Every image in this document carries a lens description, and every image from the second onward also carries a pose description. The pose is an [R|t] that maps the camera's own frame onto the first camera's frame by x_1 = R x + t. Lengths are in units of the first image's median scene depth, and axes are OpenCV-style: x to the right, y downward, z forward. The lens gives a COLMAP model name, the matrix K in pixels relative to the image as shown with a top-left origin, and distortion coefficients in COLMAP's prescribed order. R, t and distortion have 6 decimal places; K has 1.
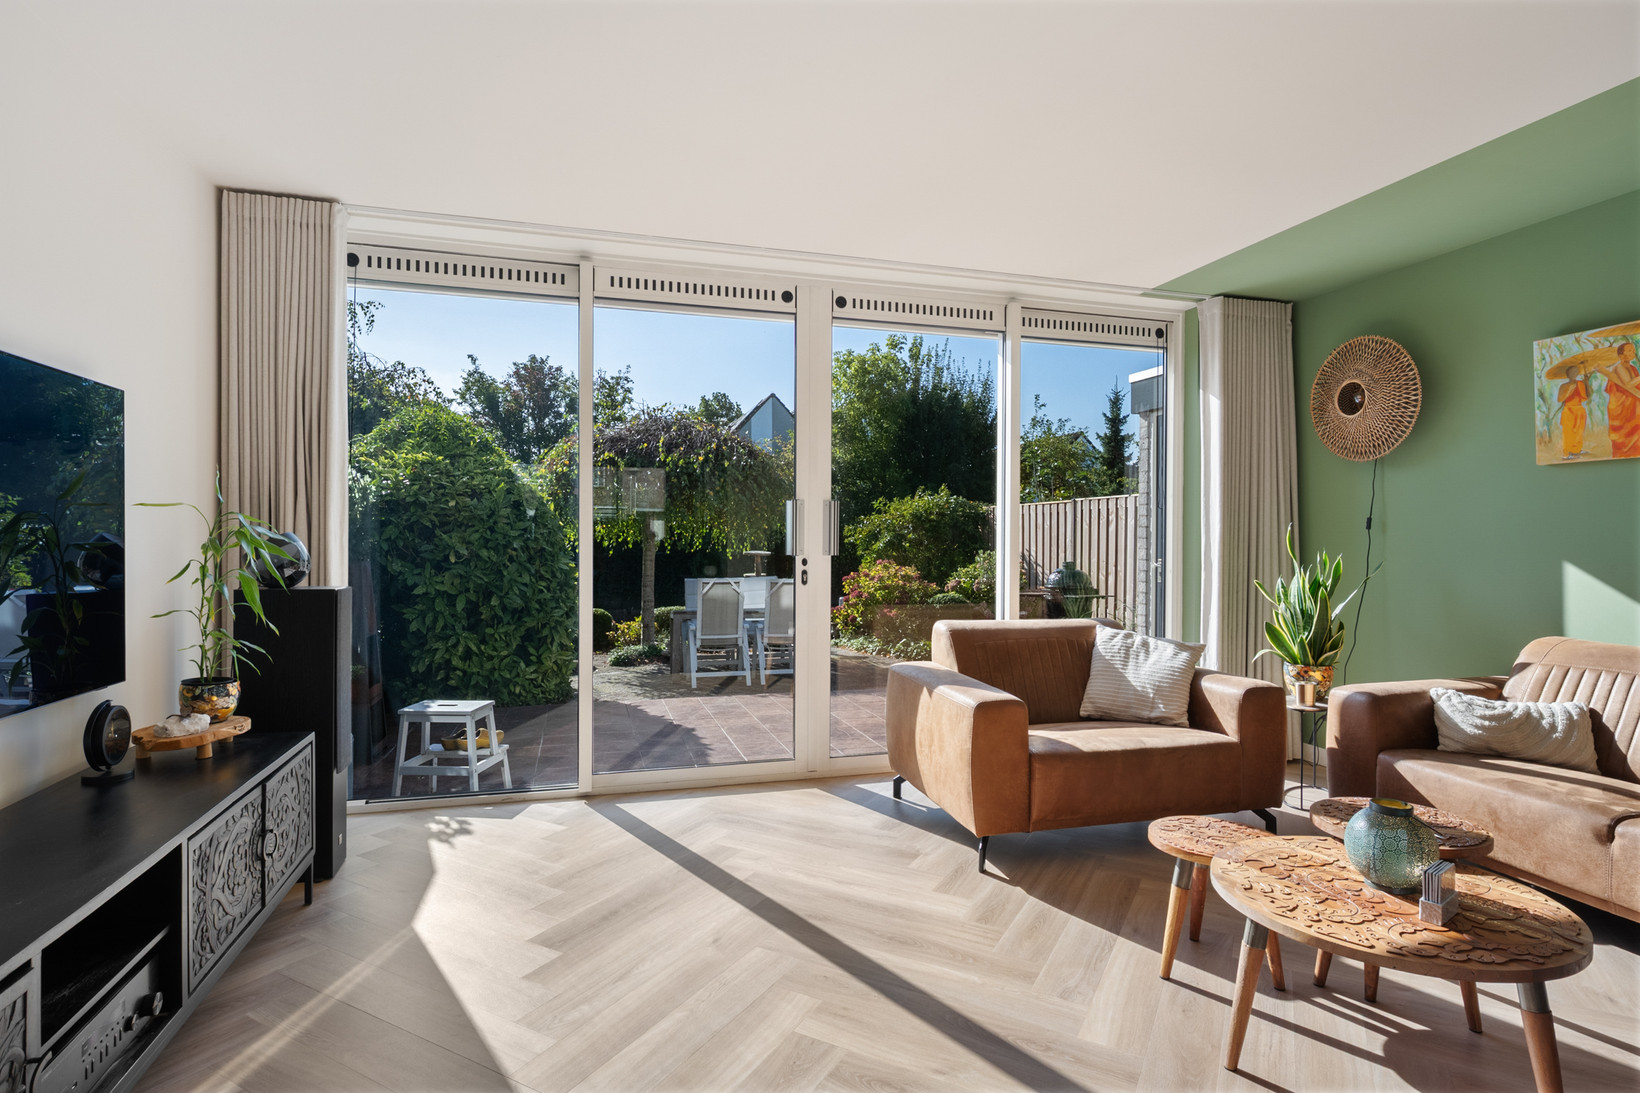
lens RADIAL K [[834.1, 0, 824.4], [0, 834.1, 546.4], [0, 0, 1]] dist [-0.001377, -0.000638]
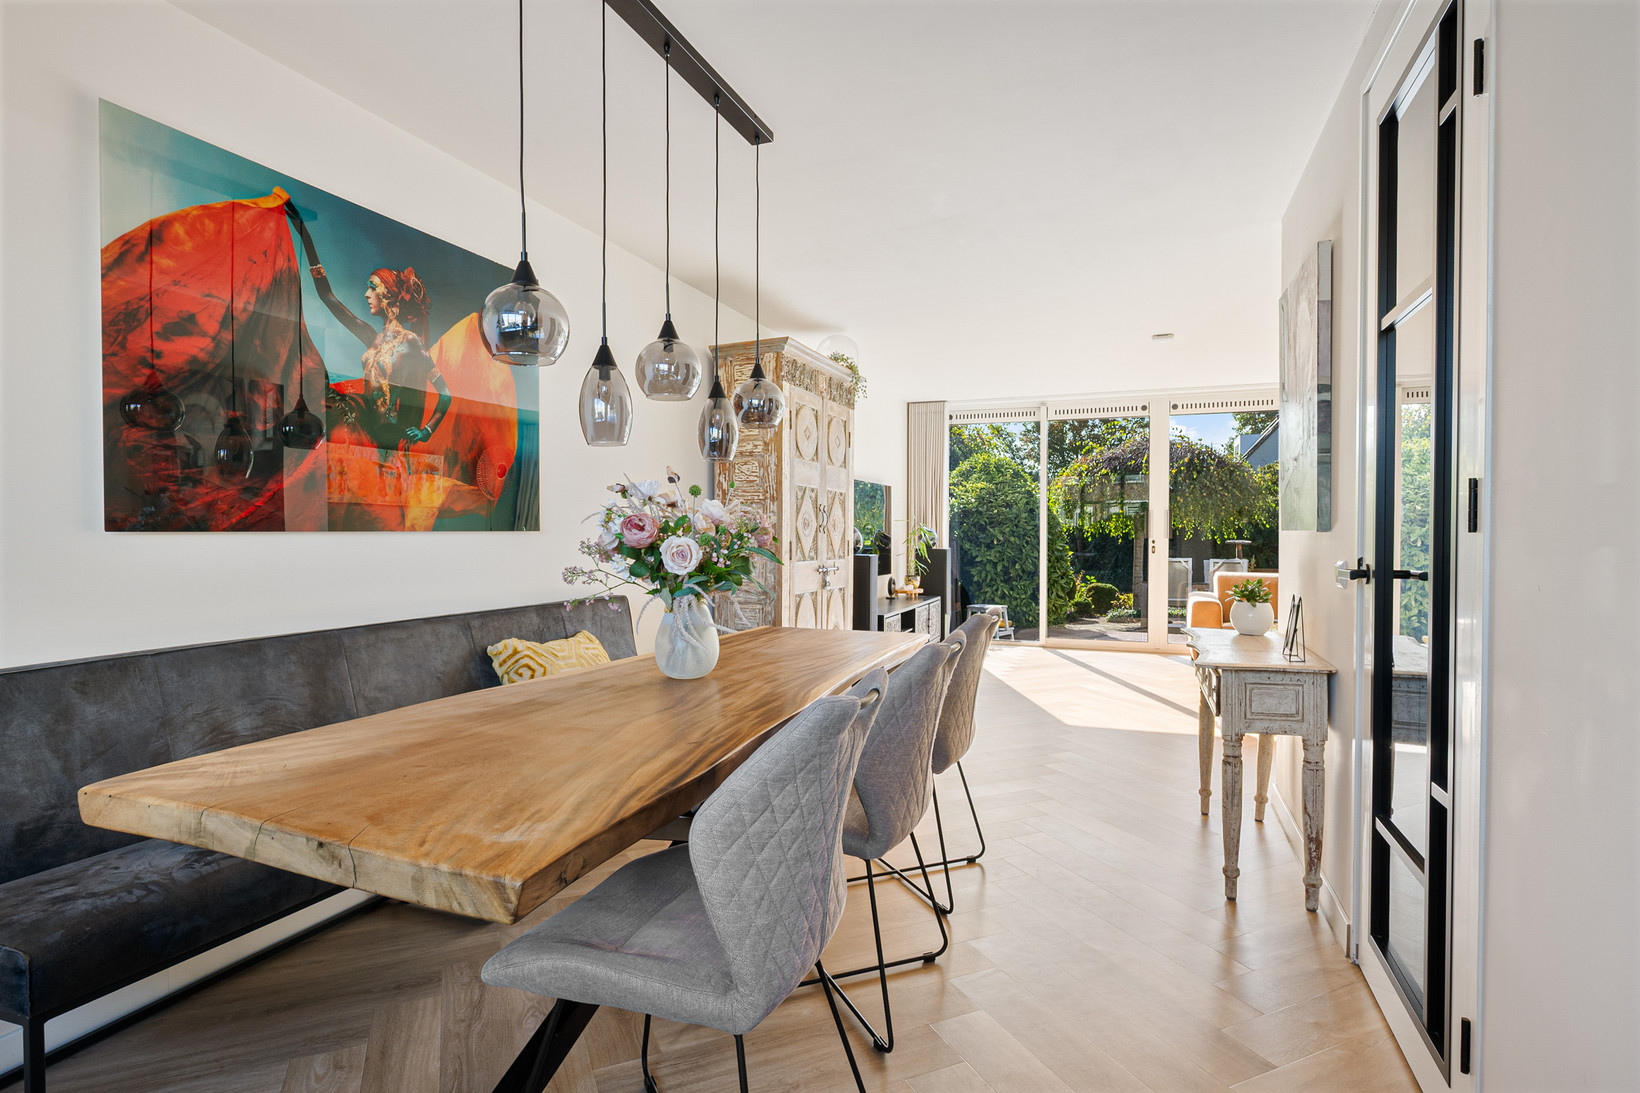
lens RADIAL K [[834.1, 0, 824.4], [0, 834.1, 546.4], [0, 0, 1]] dist [-0.001377, -0.000638]
pose [[0.797271, 0.006247, -0.603590, 0.549465], [-0.001019, 0.999959, 0.009004, 0.012890], [0.603621, -0.006563, 0.797244, -1.044730]]
